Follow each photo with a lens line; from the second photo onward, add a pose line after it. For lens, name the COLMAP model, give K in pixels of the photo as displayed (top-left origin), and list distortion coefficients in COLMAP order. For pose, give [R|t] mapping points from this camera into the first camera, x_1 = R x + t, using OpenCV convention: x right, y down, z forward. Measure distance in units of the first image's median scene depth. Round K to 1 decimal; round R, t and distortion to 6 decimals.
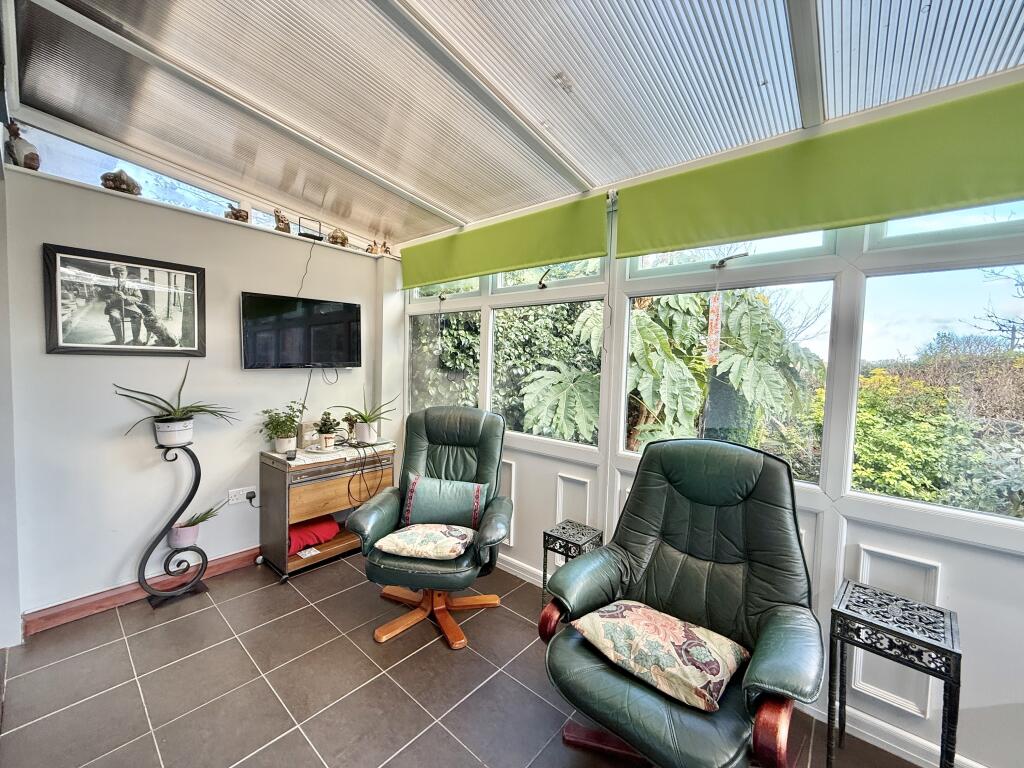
lens RADIAL K [[405.0, 0, 510.8], [0, 405.0, 384.3], [0, 0, 1]] dist [0.002231, -0.000070]
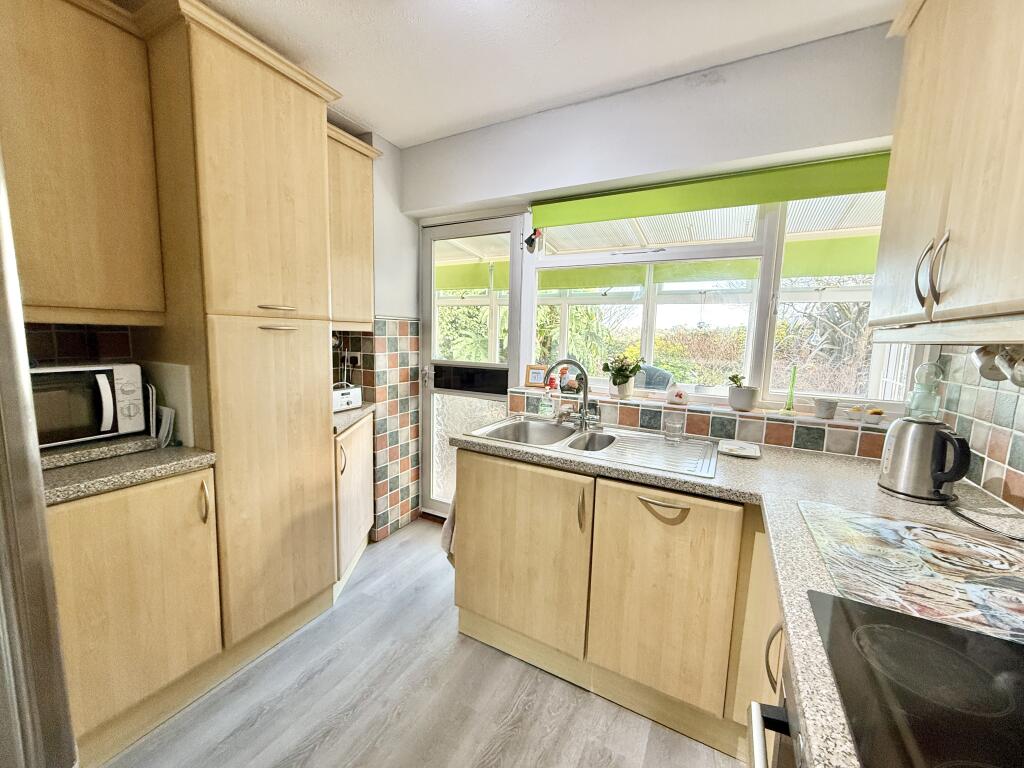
lens RADIAL K [[405.0, 0, 510.5], [0, 405.0, 384.4], [0, 0, 1]] dist [0.002231, -0.000070]
pose [[0.978380, -0.027853, 0.204929, -0.088478], [0.012775, 0.997136, 0.074536, 0.044221], [-0.206418, -0.070307, 0.975935, -0.831638]]
